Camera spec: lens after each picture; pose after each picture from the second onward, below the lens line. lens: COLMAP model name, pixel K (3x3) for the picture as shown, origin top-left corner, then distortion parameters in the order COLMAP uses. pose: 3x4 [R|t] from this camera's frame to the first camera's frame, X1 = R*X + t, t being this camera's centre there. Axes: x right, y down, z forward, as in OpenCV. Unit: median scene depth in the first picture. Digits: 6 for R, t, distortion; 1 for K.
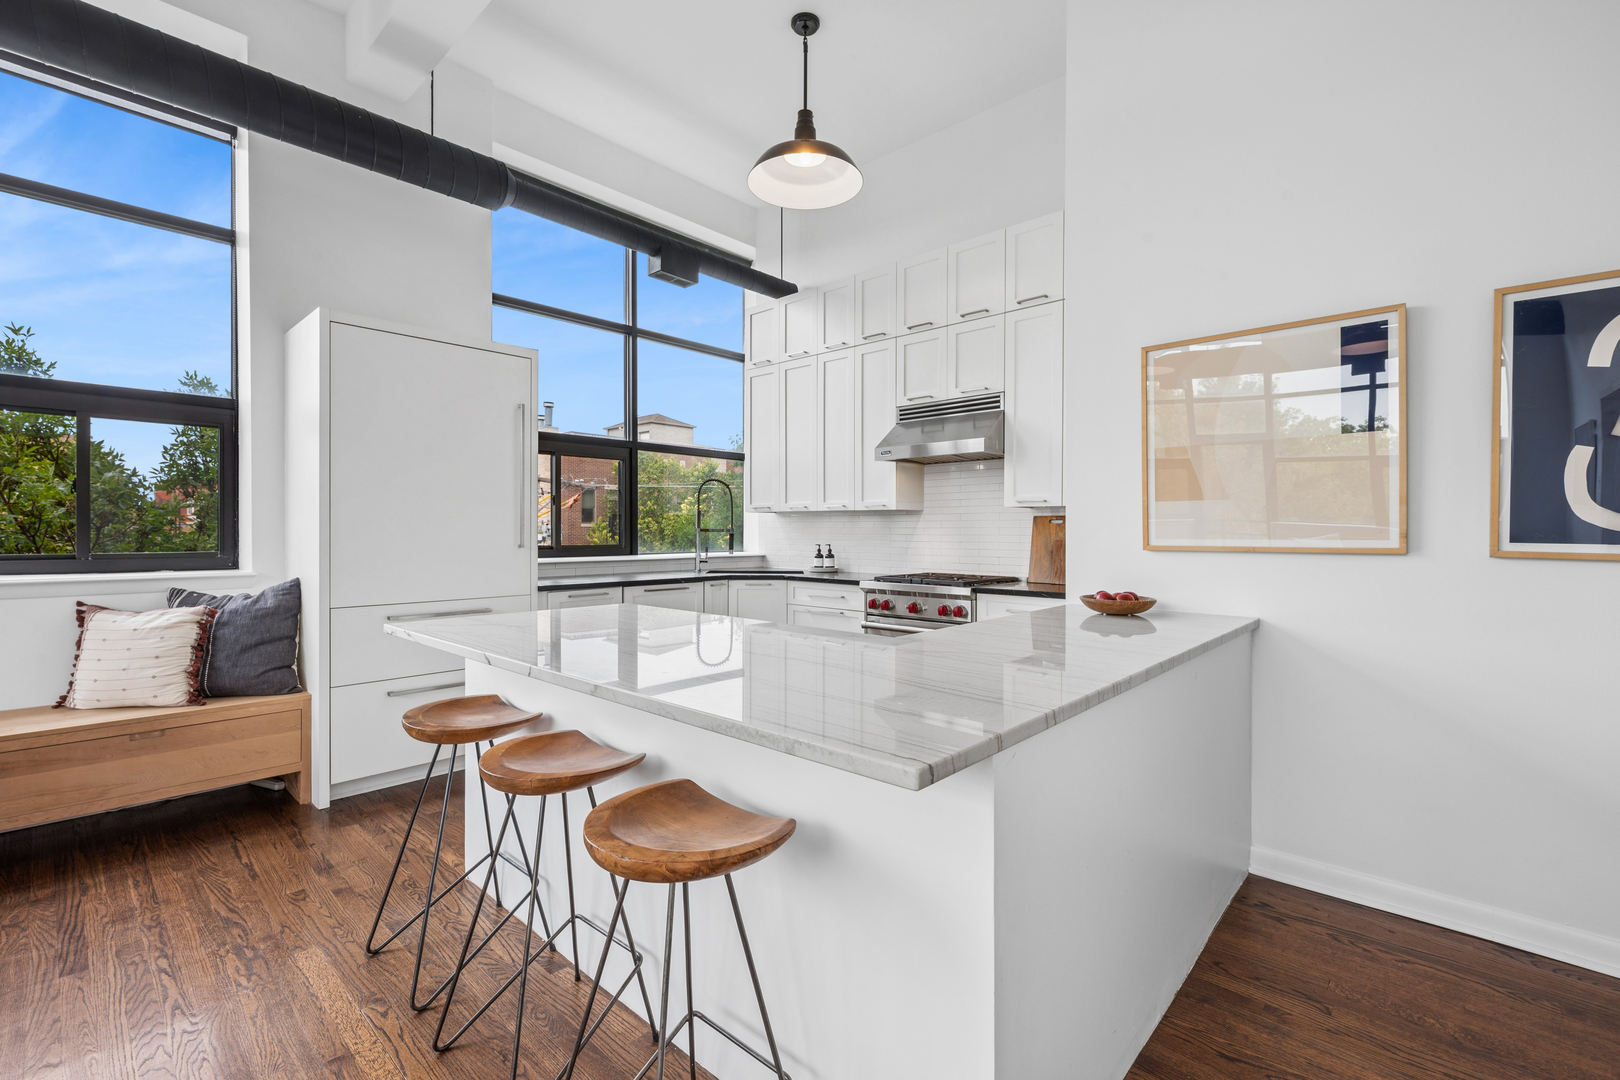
lens RADIAL K [[709.6, 0, 809.9], [0, 709.6, 533.2], [0, 0, 1]] dist [-0.003347, 0.001397]
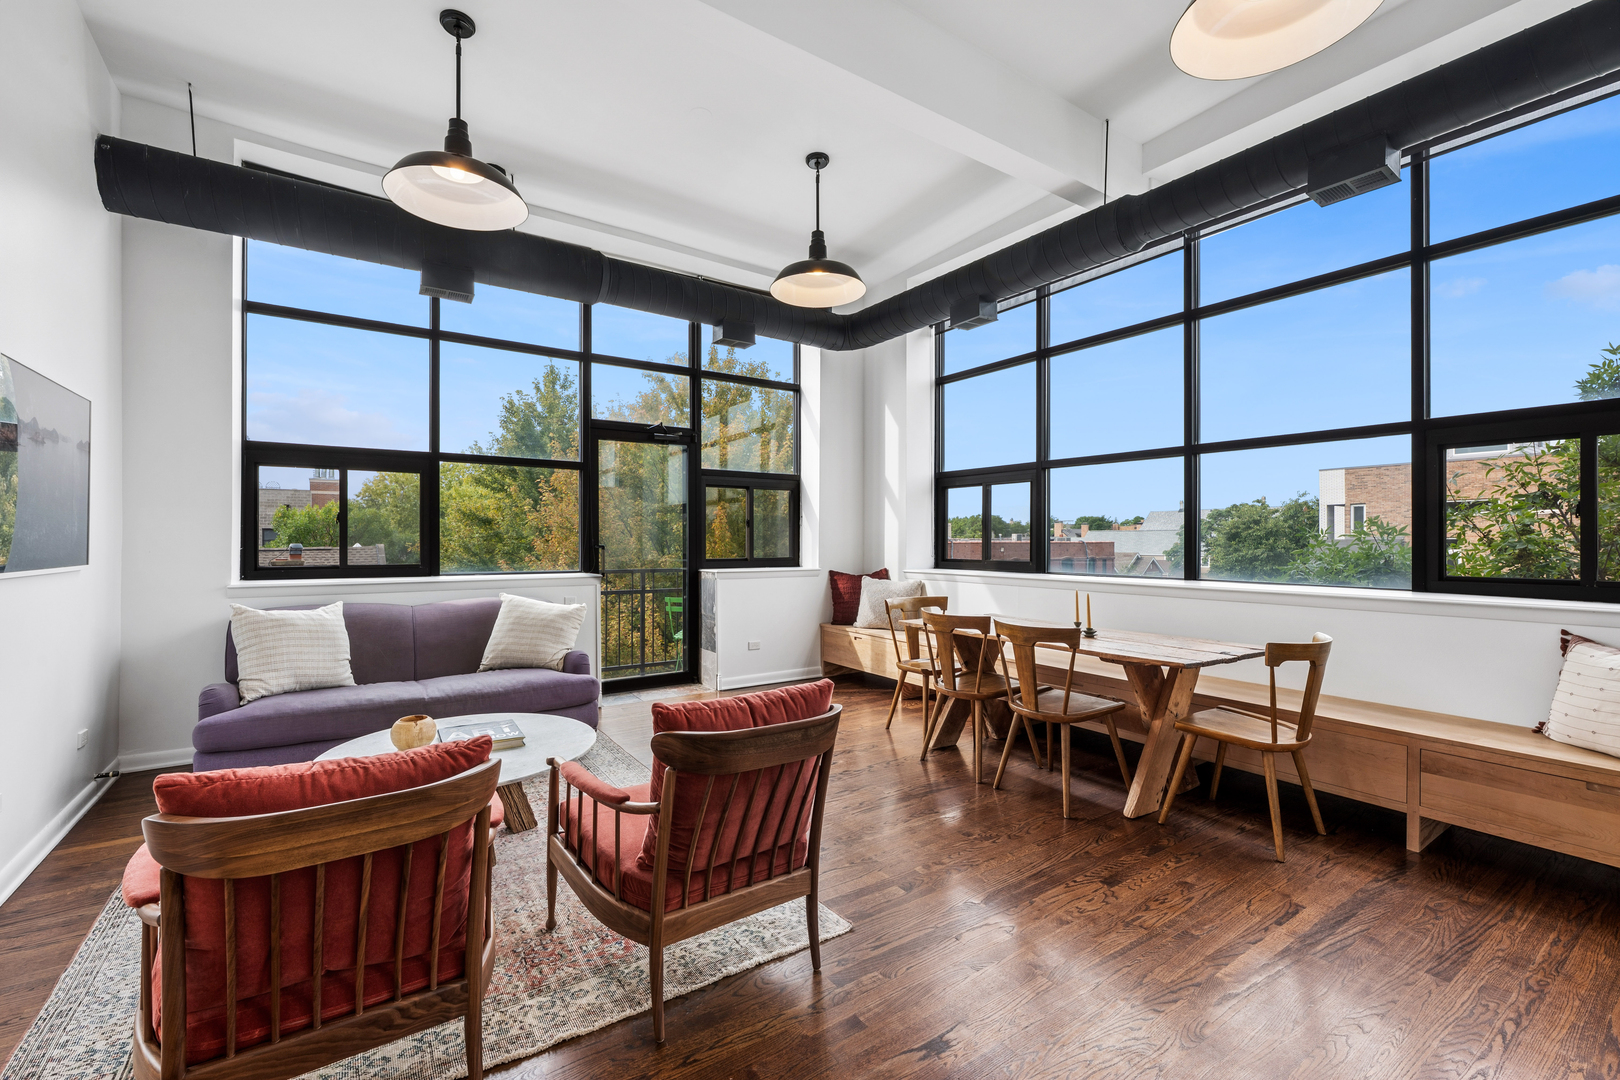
lens RADIAL K [[691.3, 0, 812.2], [0, 691.3, 544.7], [0, 0, 1]] dist [0.001391, 0.000761]
pose [[-0.214821, -0.002226, -0.976651, 0.088797], [-0.006277, 0.999980, -0.000898, -0.009480], [0.976633, 0.005938, -0.214831, 0.155120]]
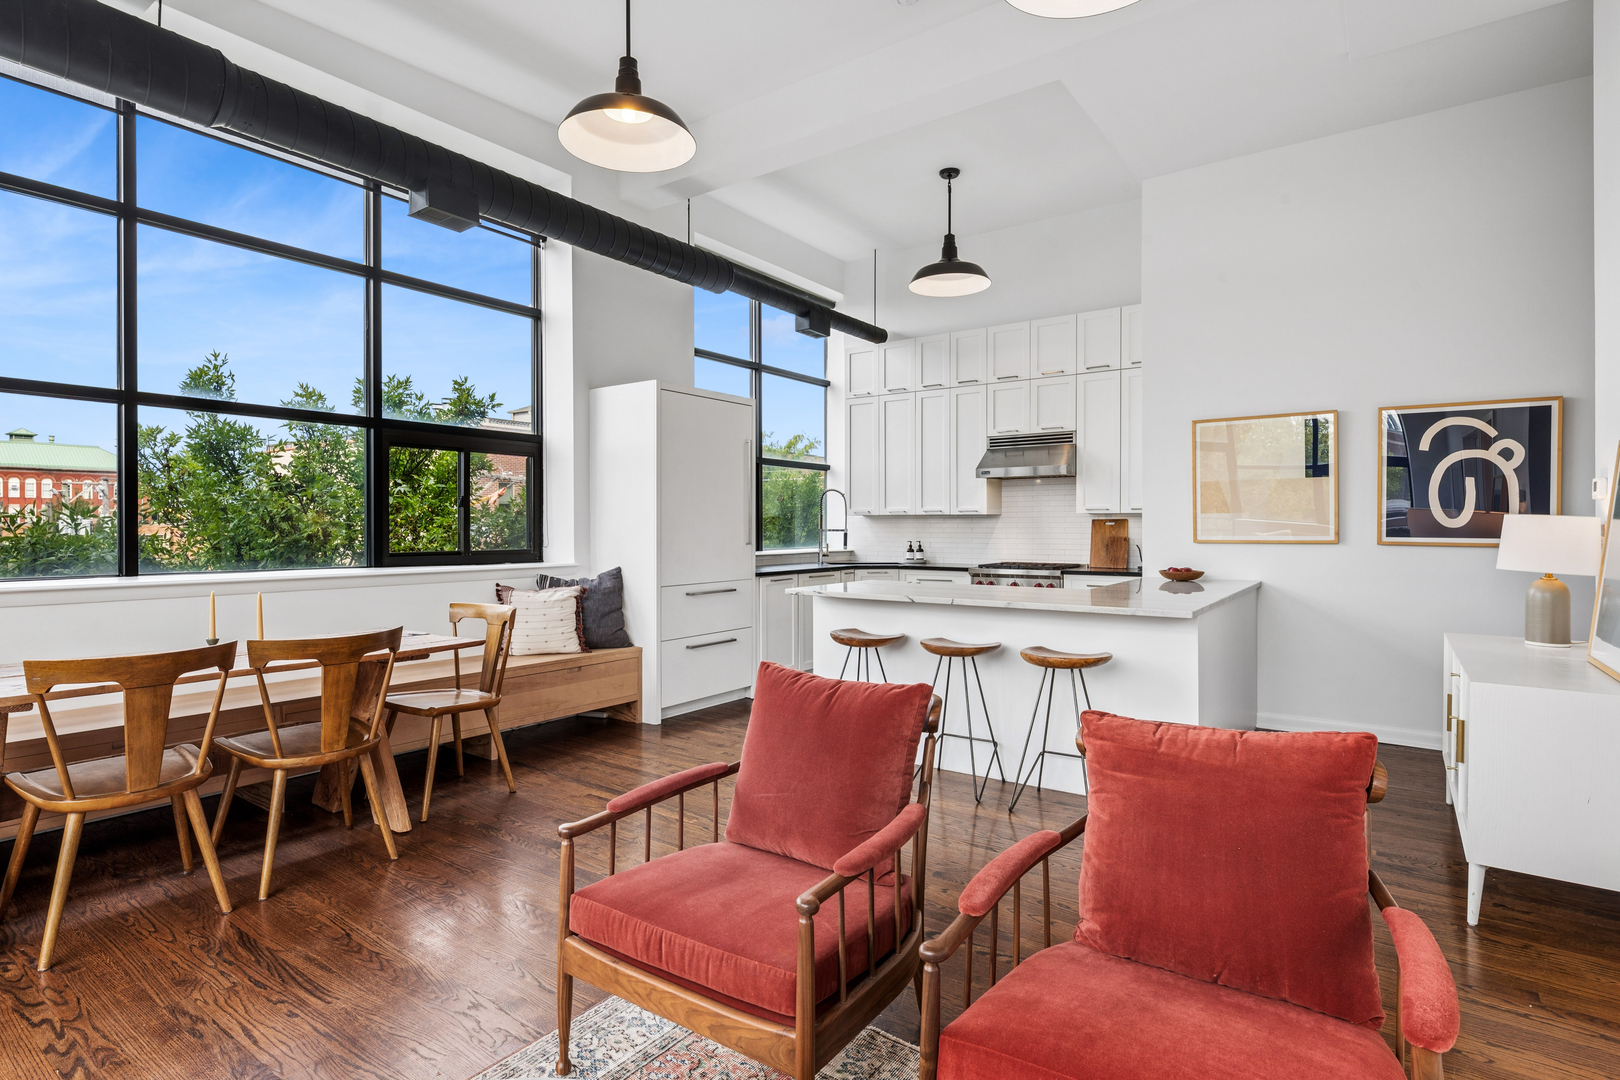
lens RADIAL K [[822.2, 0, 807.2], [0, 822.2, 532.6], [0, 0, 1]] dist [0.002699, 0.000286]
pose [[0.992498, -0.005103, 0.122157, -0.474366], [0.004621, 0.999980, 0.004231, -0.008664], [-0.122176, -0.003634, 0.992502, -0.574256]]
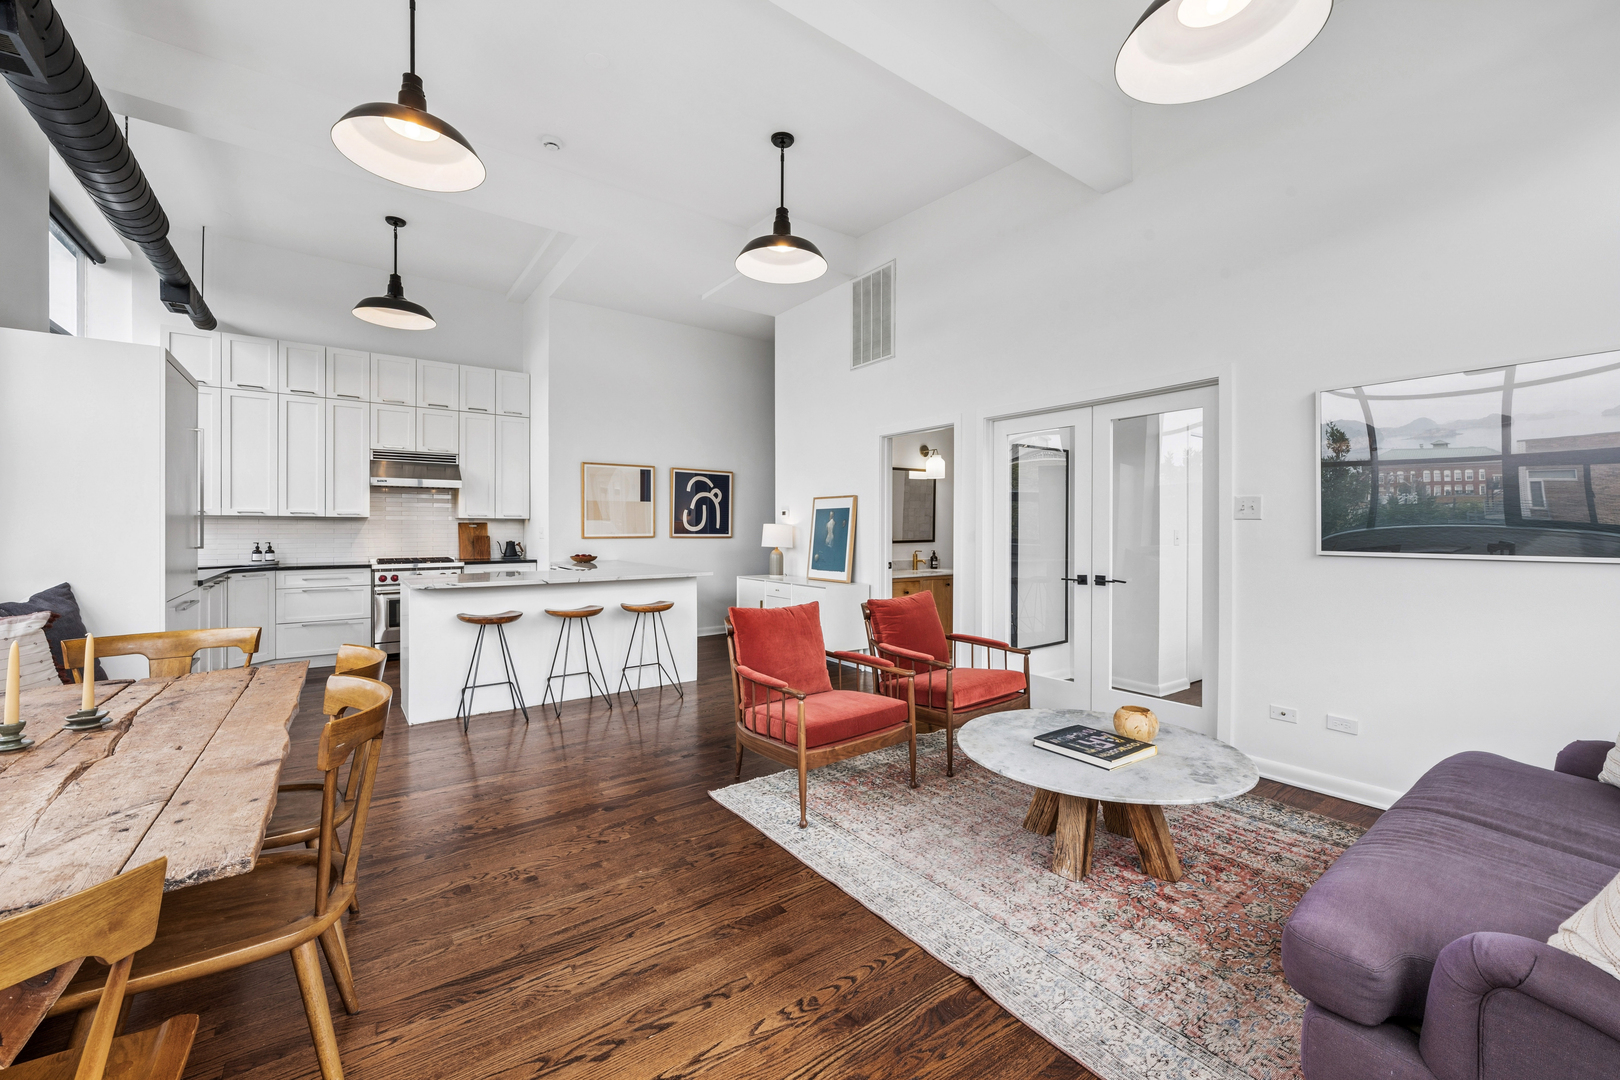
lens RADIAL K [[645.3, 0, 810.6], [0, 645.3, 530.4], [0, 0, 1]] dist [0.002844, 0.000119]
pose [[0.189595, -0.006371, 0.981842, -1.242951], [0.002118, 0.999979, 0.006079, -0.013642], [-0.981860, 0.000927, 0.189605, -0.211663]]
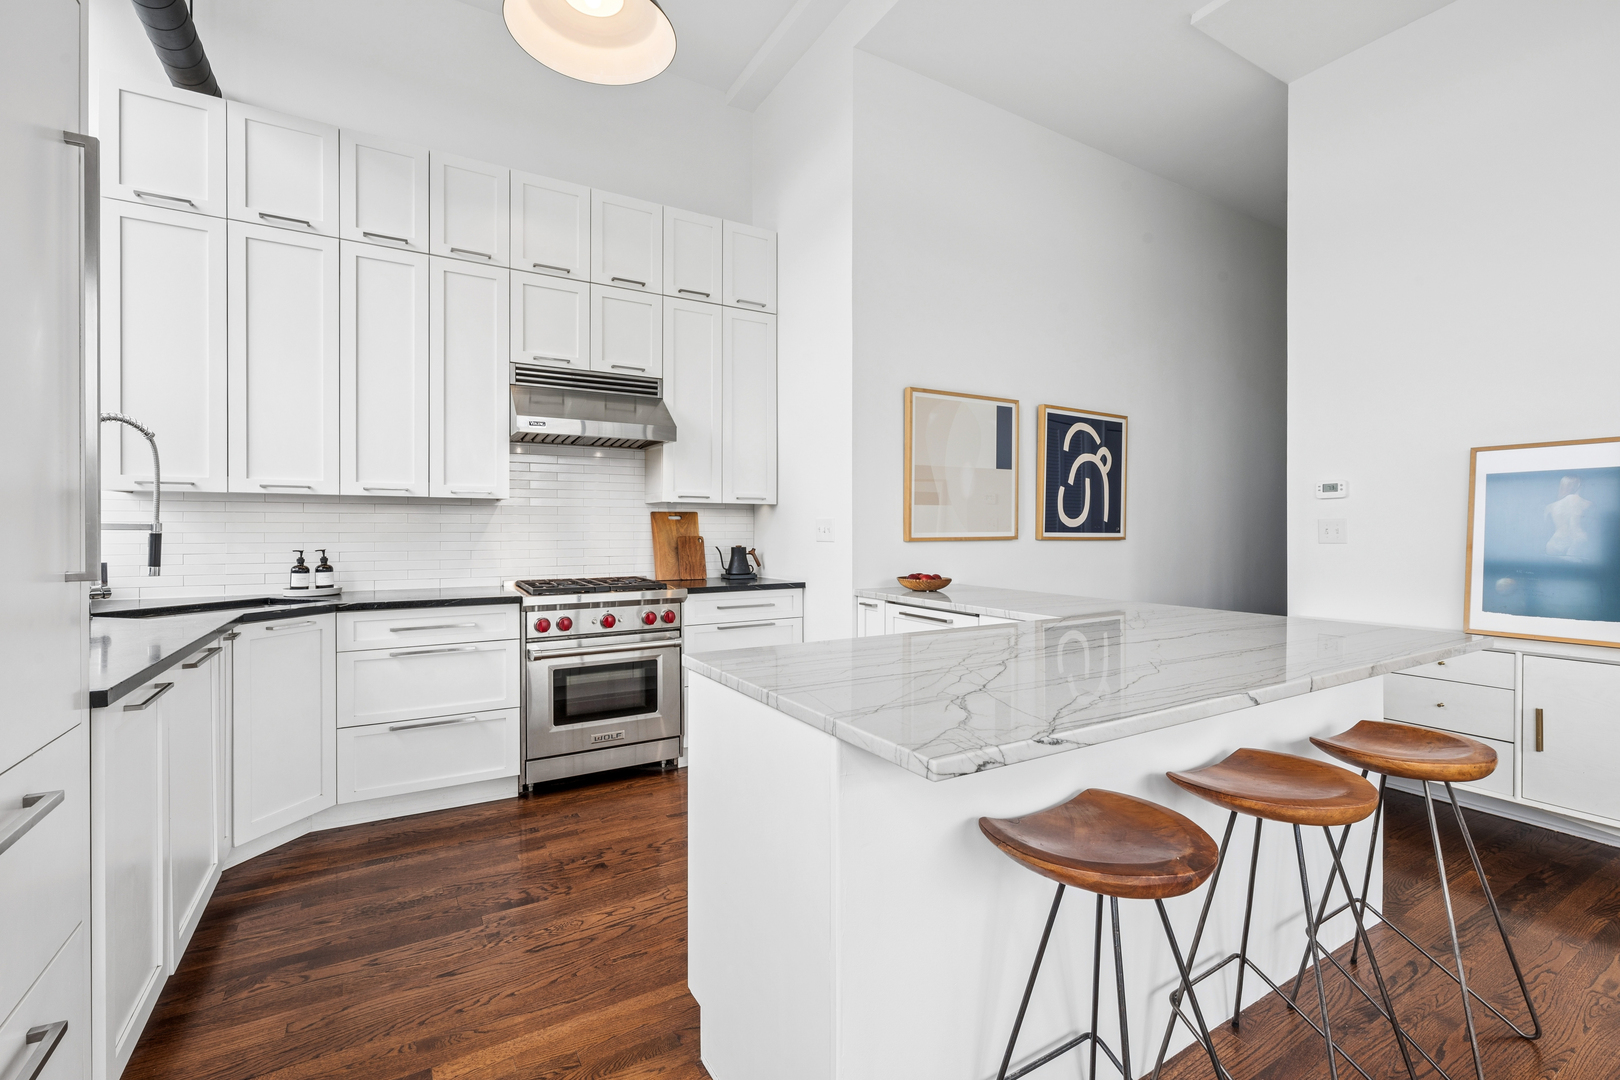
lens RADIAL K [[709.6, 0, 810.8], [0, 709.6, 532.1], [0, 0, 1]] dist [-0.003347, 0.001397]
pose [[0.282109, -0.007943, 0.959349, -0.602318], [0.004703, 0.999965, 0.006896, -0.002100], [-0.959371, 0.002566, 0.282137, 0.573828]]
